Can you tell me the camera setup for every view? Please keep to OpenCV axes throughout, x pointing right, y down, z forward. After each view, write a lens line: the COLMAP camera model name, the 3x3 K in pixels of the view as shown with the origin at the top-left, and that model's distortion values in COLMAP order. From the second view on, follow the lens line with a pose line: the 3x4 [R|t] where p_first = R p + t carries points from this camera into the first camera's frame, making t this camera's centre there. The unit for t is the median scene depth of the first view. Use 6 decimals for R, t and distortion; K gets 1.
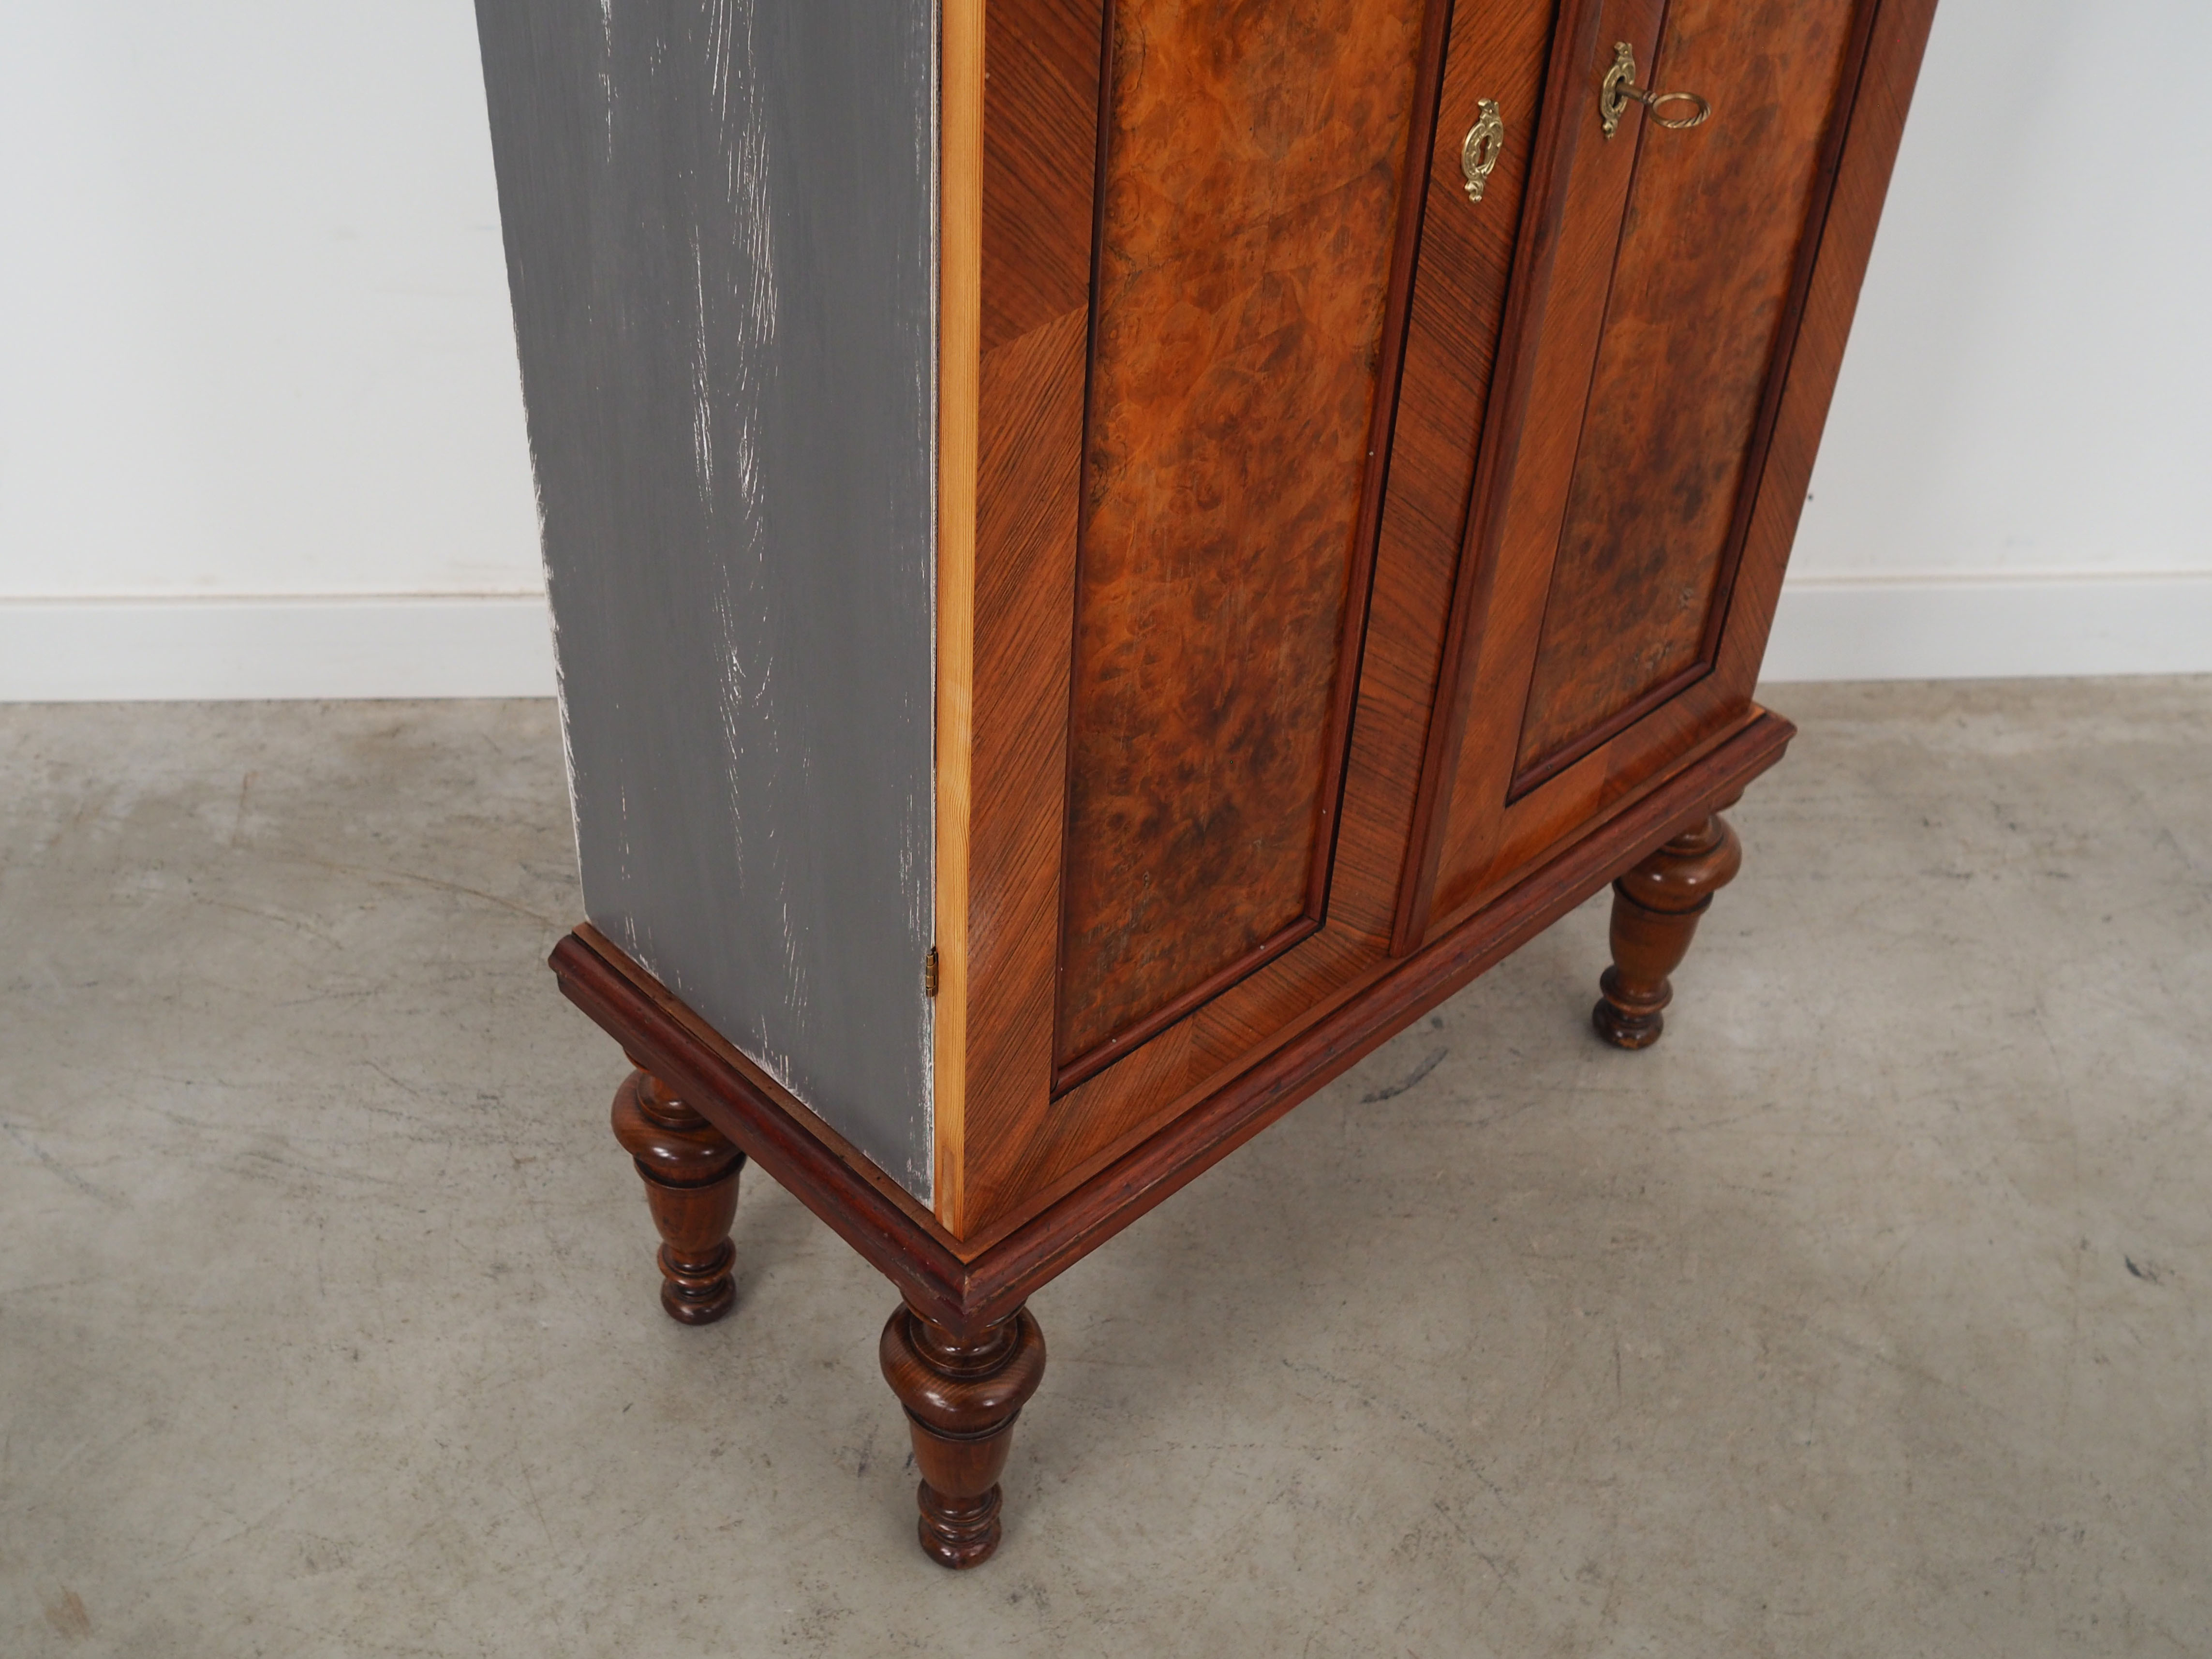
lens RADIAL K [[2604.4, 0, 995.8], [0, 2604.4, 952.6], [0, 0, 1]] dist [-0.015714, 0.000000]
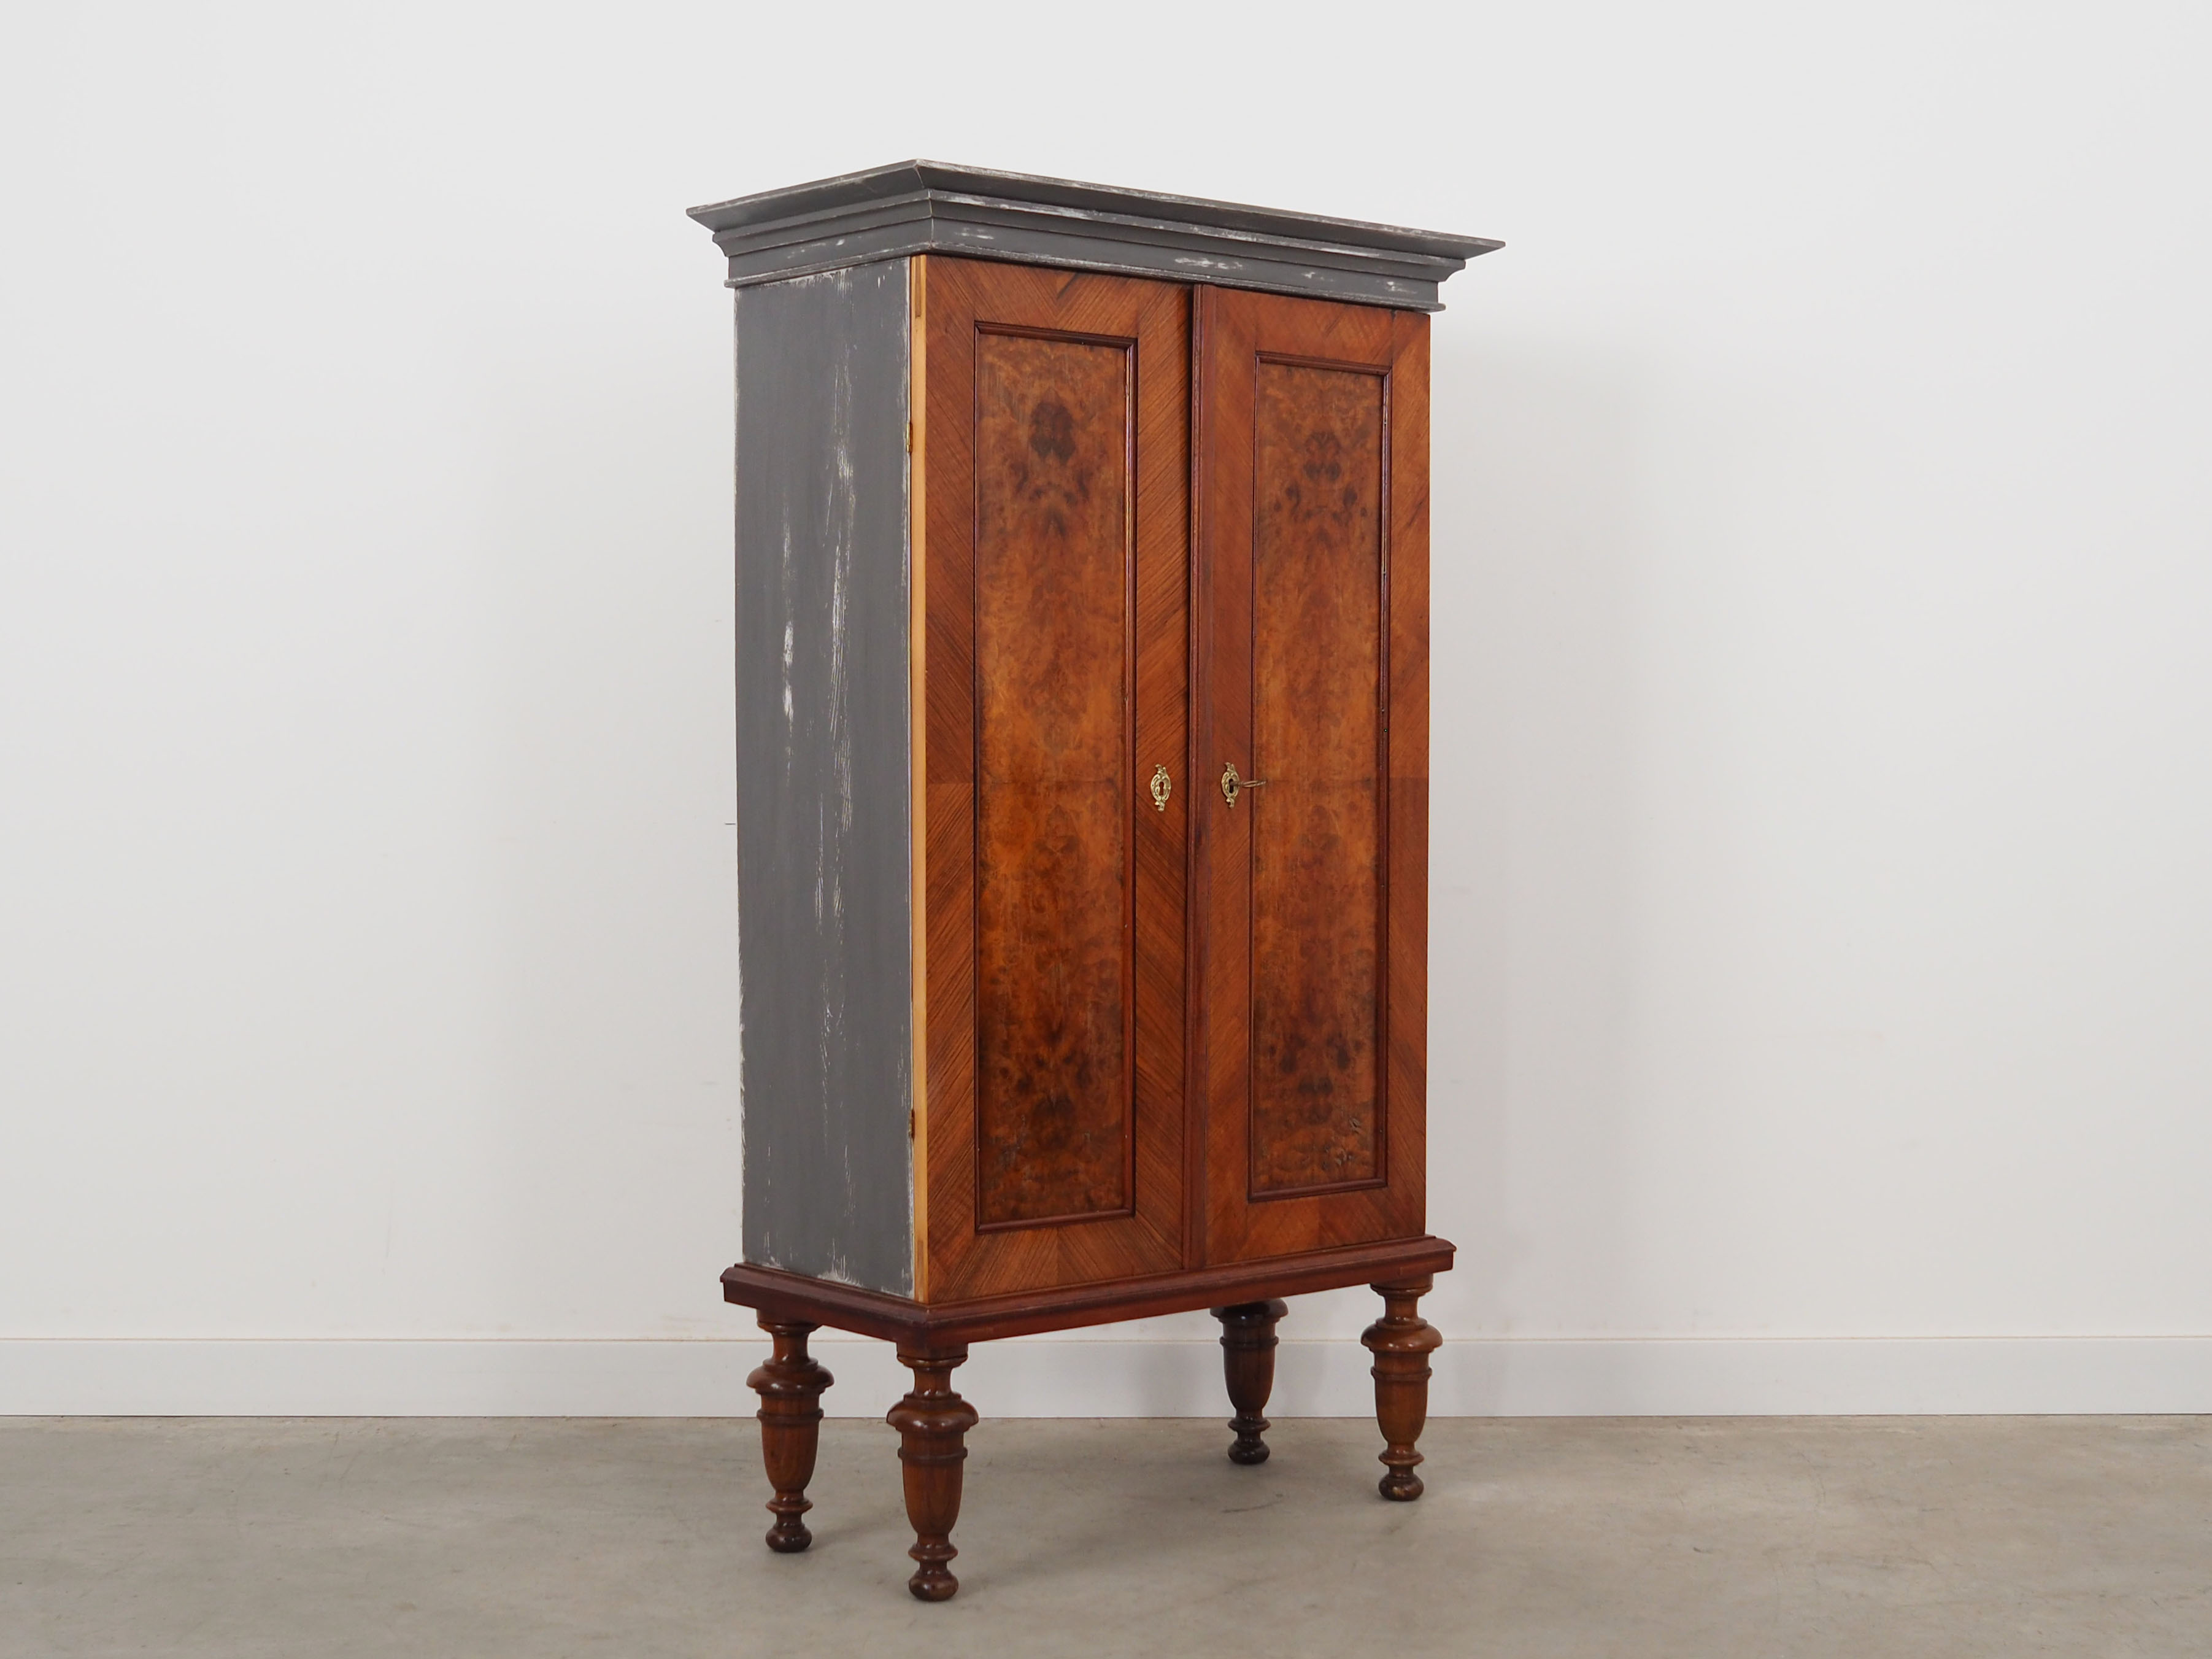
lens RADIAL K [[3321.3, 0, 1088.0], [0, 3321.3, 847.9], [0, 0, 1]] dist [0.023905, 0.000000]
pose [[0.998273, -0.019220, -0.055516, 0.208666], [-0.020857, 0.767474, -0.640741, 1.194822], [0.054922, 0.640792, 0.765747, -0.907523]]
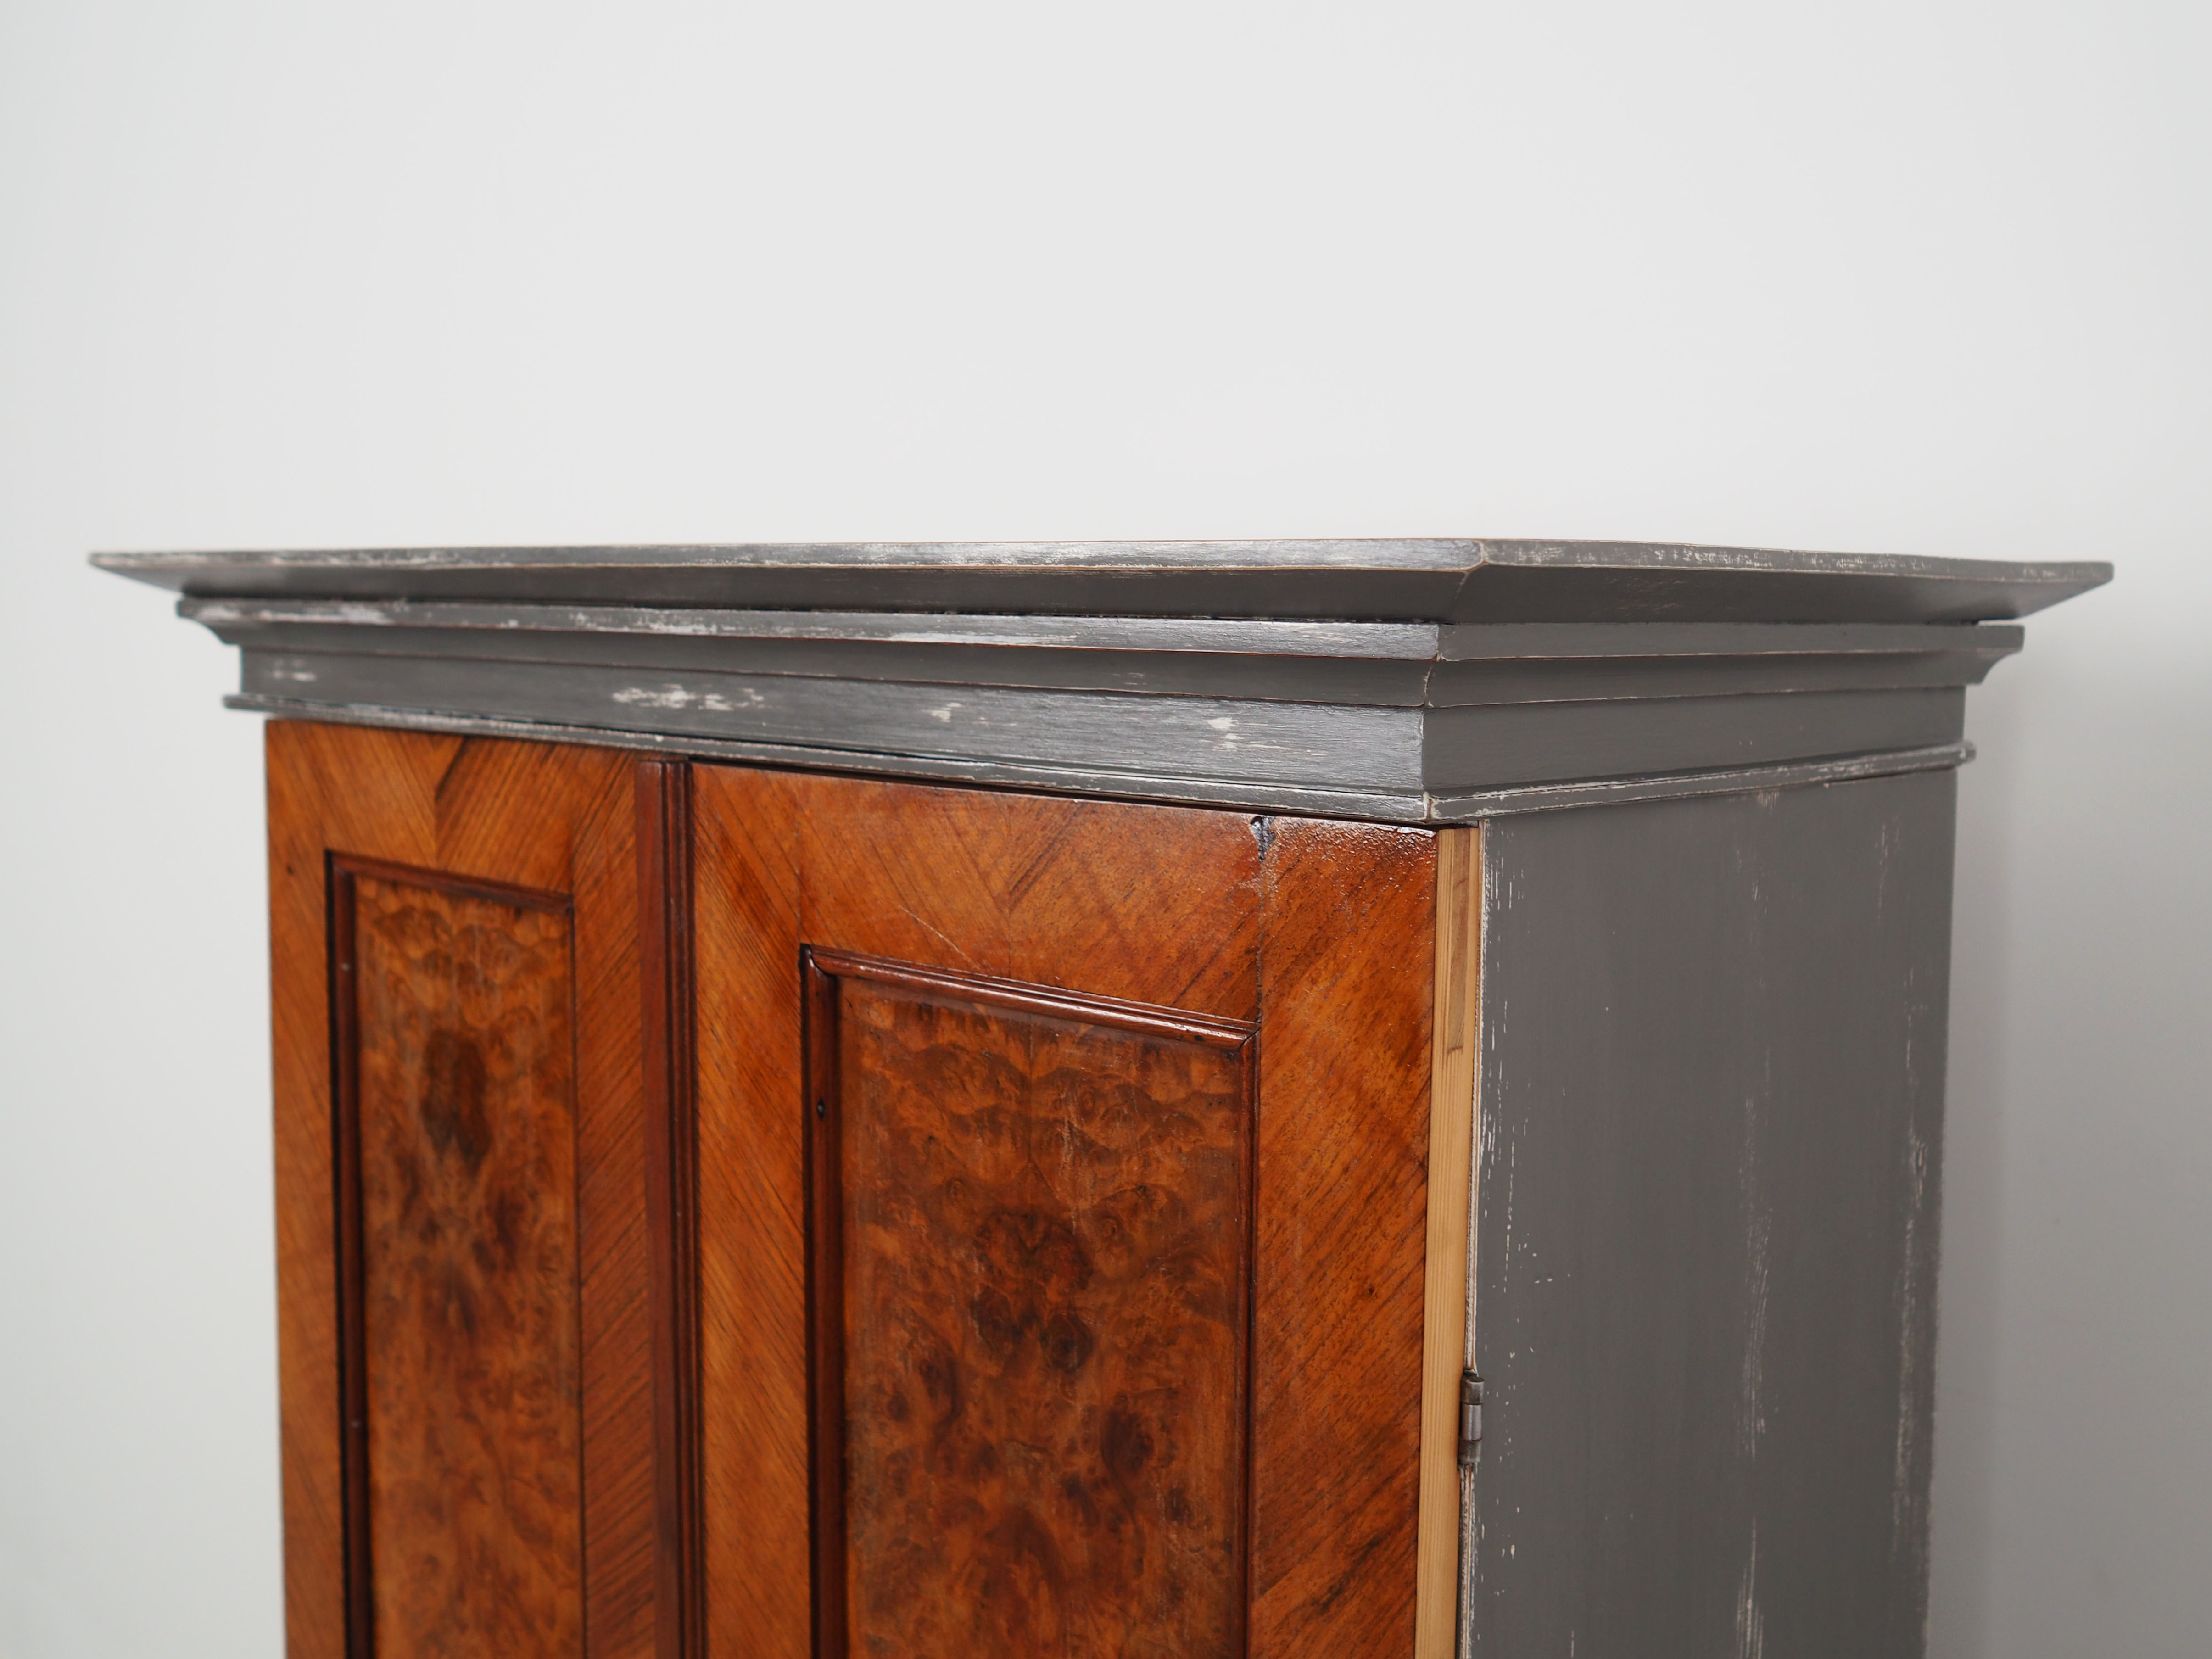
lens RADIAL K [[2452.8, 0, 1038.0], [0, 2452.8, 808.2], [0, 0, 1]] dist [-0.011504, 0.000000]
pose [[0.013350, 0.067384, -0.997638, 0.752149], [-0.673346, 0.738198, 0.040850, -0.554250], [0.739207, 0.671210, 0.055228, 0.564136]]
